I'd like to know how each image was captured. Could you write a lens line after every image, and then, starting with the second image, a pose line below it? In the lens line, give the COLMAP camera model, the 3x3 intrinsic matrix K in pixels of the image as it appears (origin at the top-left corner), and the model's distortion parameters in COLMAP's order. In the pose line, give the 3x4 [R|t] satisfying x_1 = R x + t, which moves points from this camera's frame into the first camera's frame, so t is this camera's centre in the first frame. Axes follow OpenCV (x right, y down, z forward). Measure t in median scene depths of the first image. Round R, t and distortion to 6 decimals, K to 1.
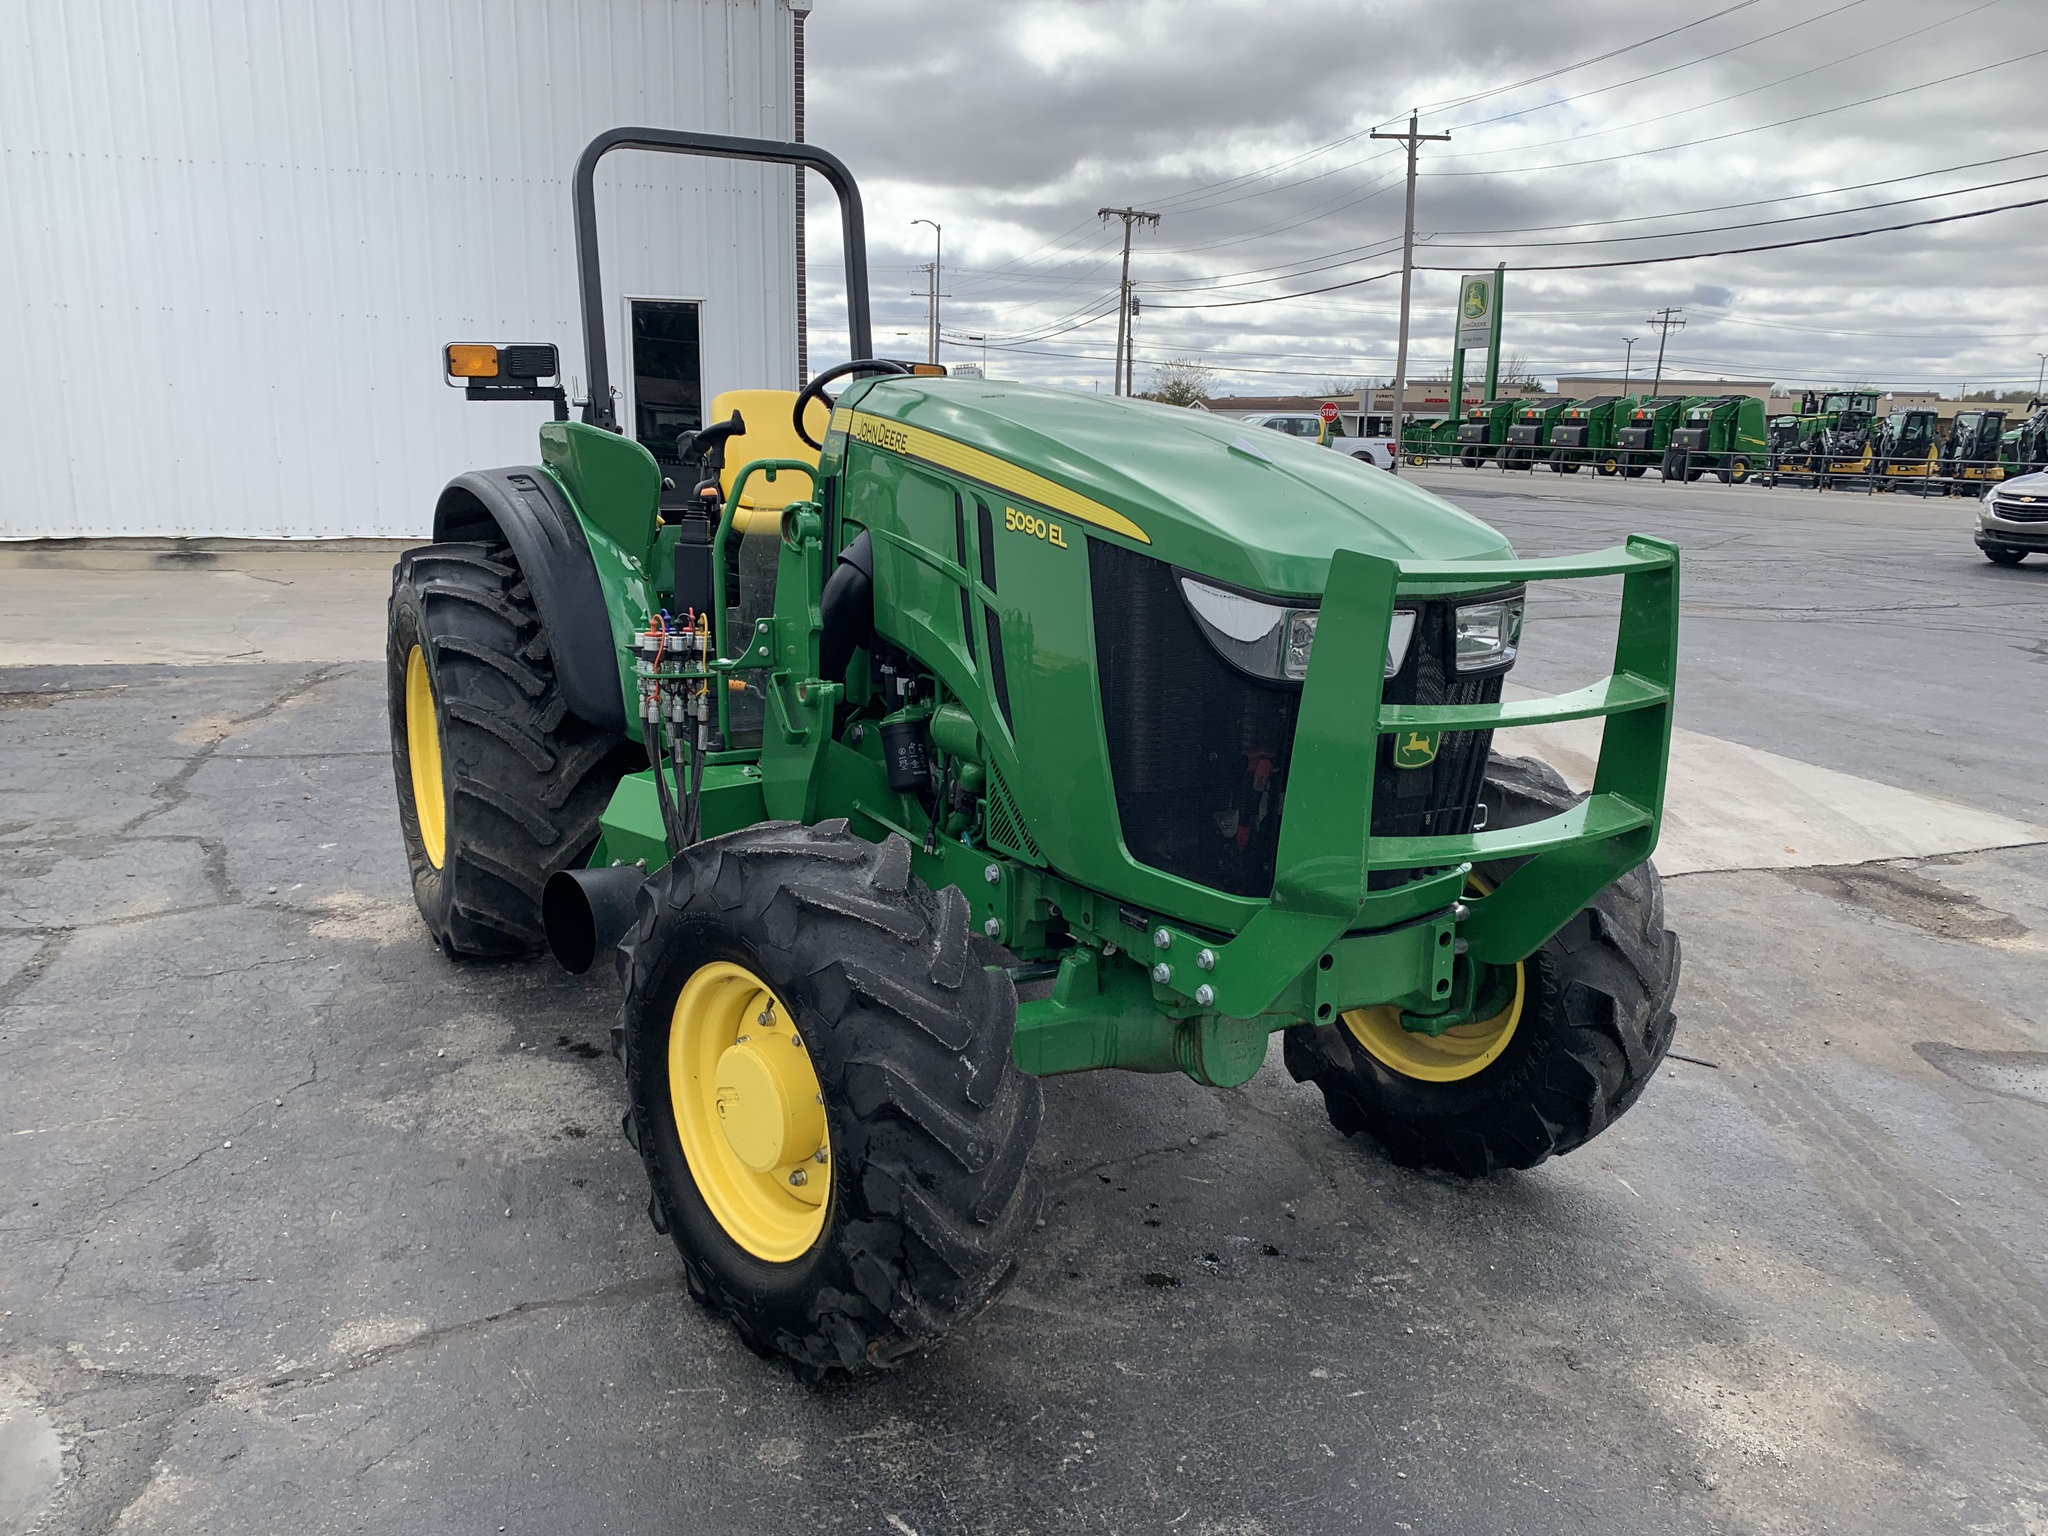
lens RADIAL K [[1557.4, 0, 979.4], [0, 1557.4, 780.9], [0, 0, 1]] dist [0.023768, -0.024447]
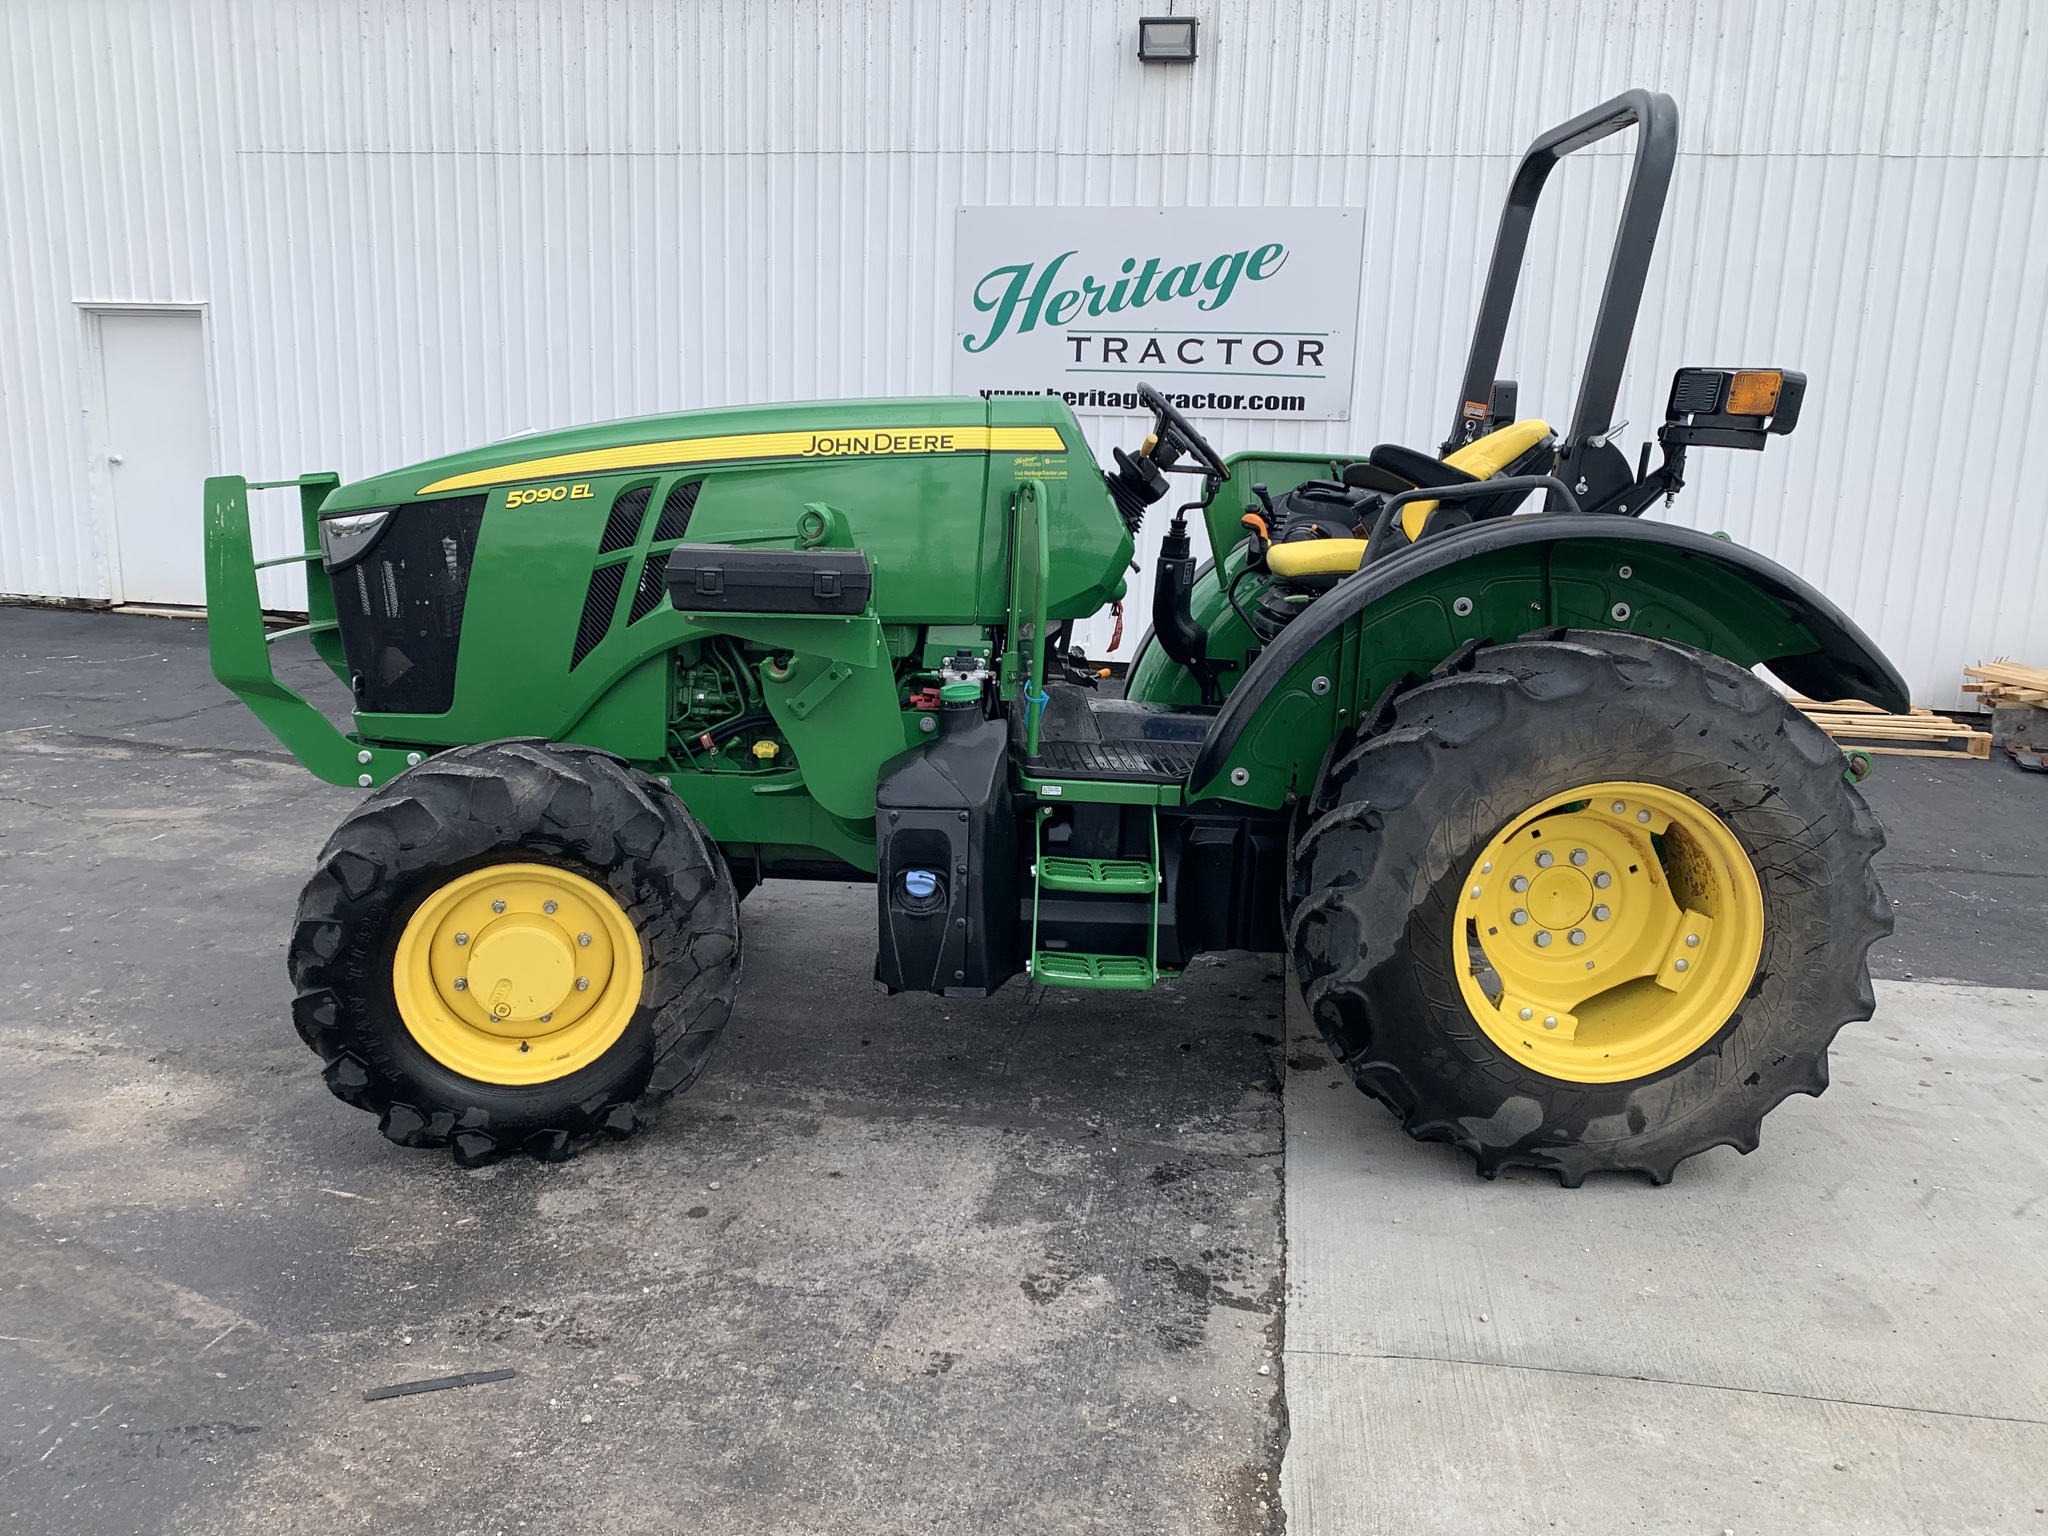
lens RADIAL K [[1557.4, 0, 1009.5], [0, 1557.4, 753.5], [0, 0, 1]] dist [0.023768, -0.024447]
pose [[-0.453675, 0.149236, -0.878583, 0.757699], [-0.239972, 0.929005, 0.281715, -0.267089], [0.858250, 0.338642, -0.385654, 1.199853]]
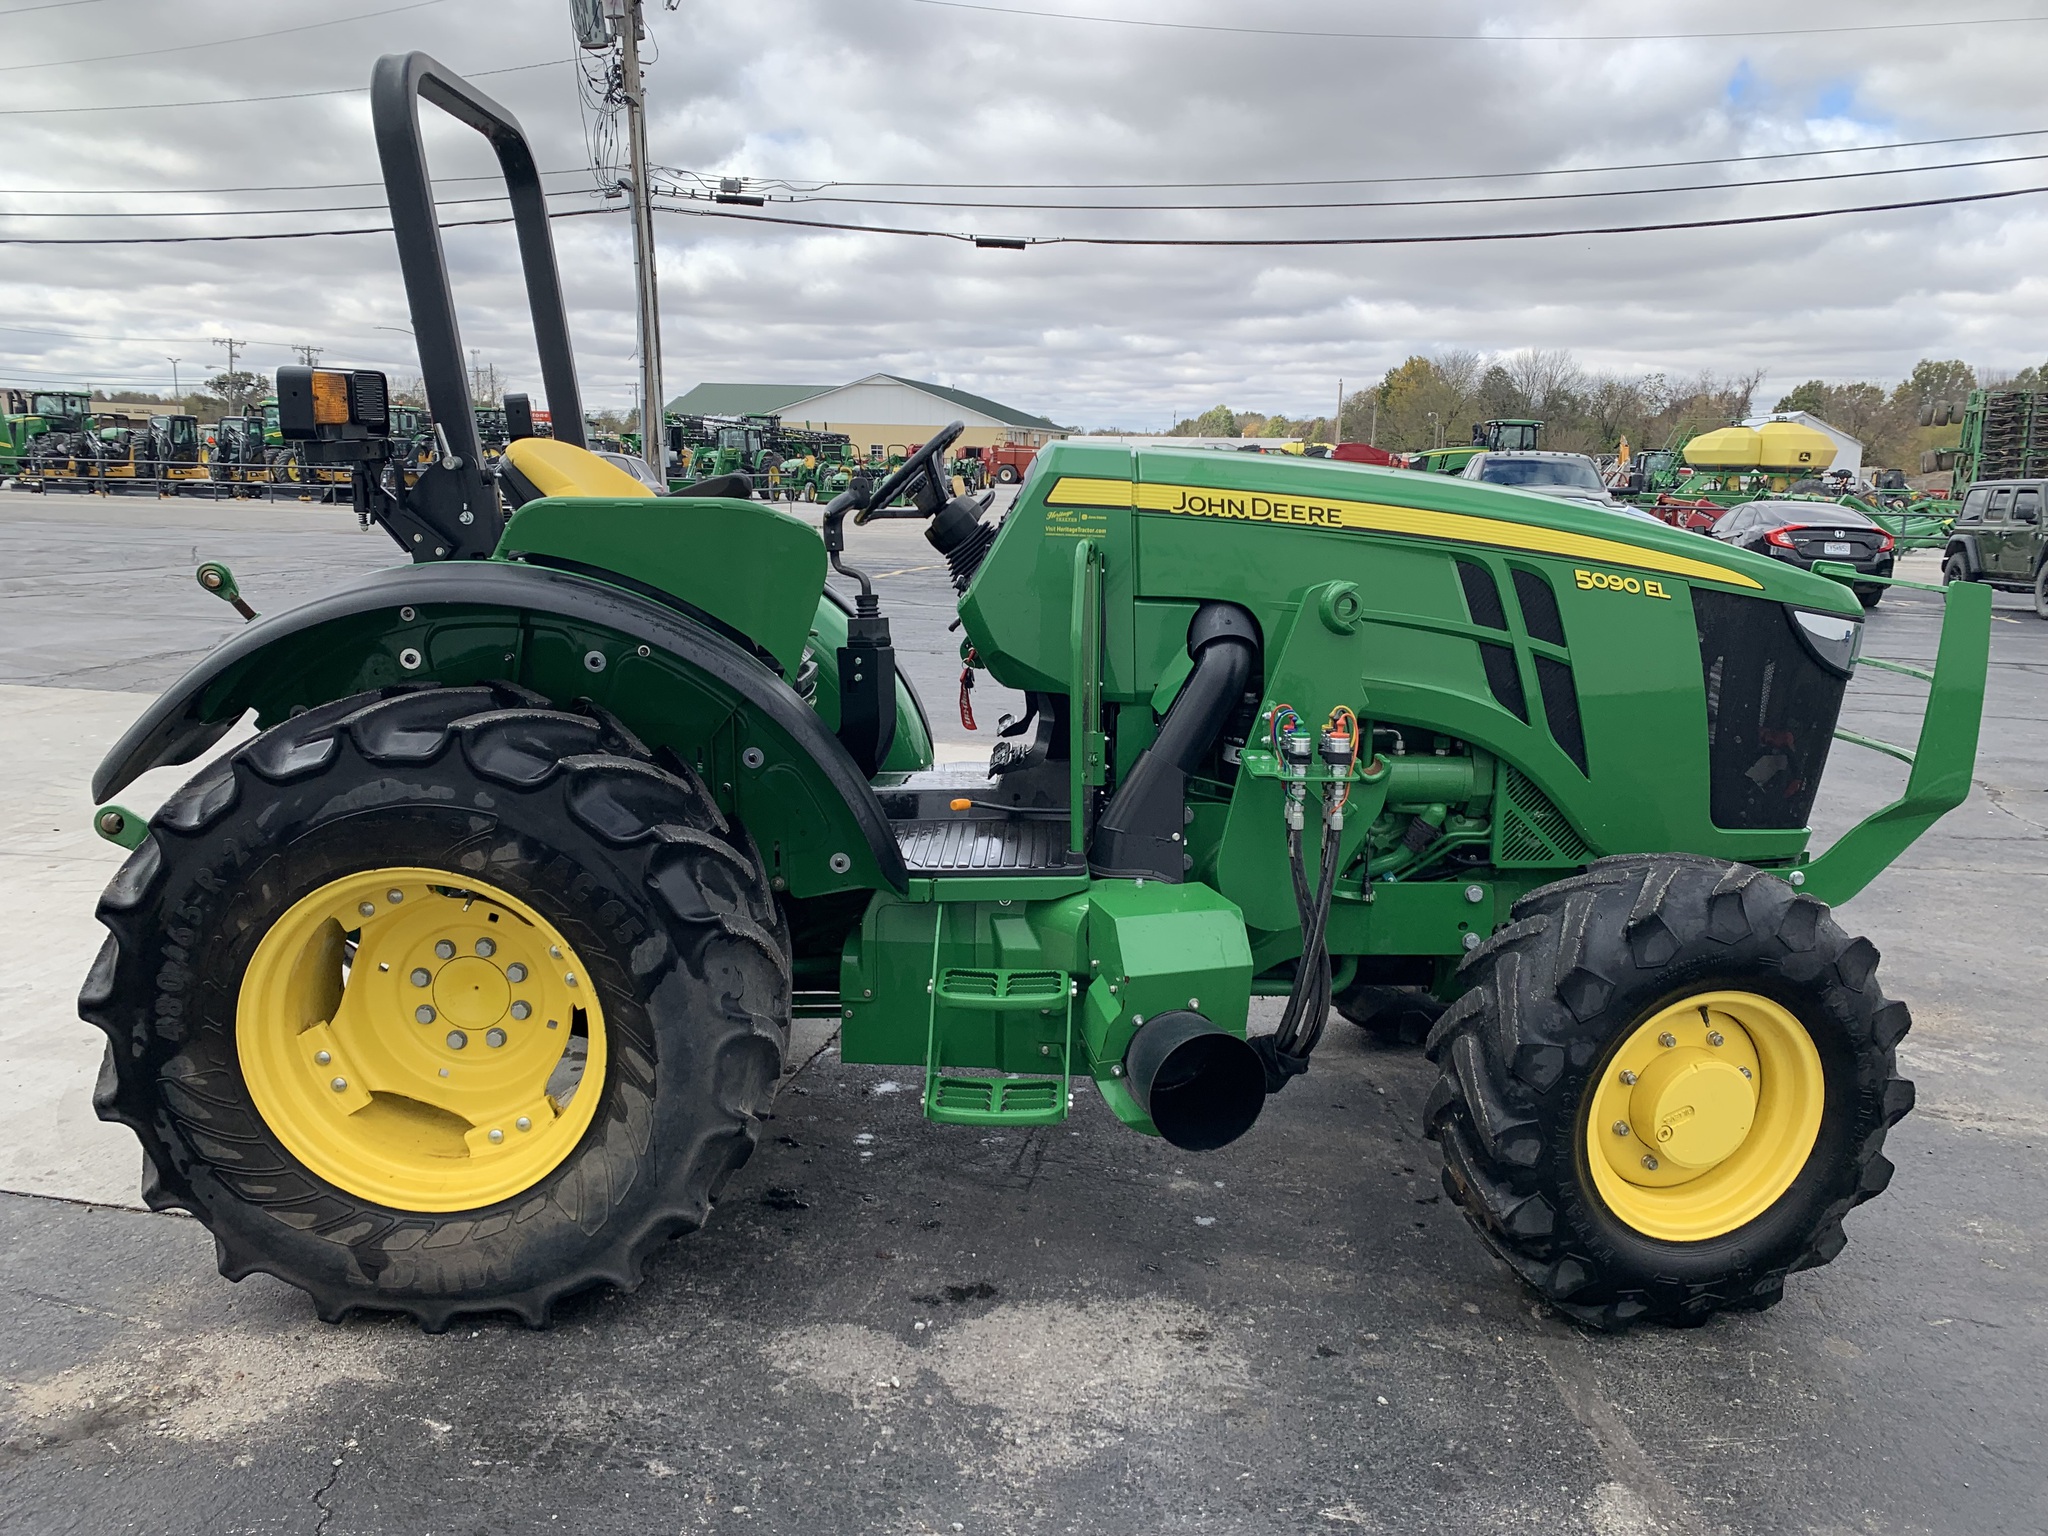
lens RADIAL K [[1557.4, 0, 1011.6], [0, 1557.4, 828.0], [0, 0, 1]] dist [0.023768, -0.024447]
pose [[0.475341, -0.209949, 0.854384, -0.737525], [0.184788, 0.973273, 0.136356, -0.135461], [-0.860177, 0.093064, 0.501433, 0.479013]]
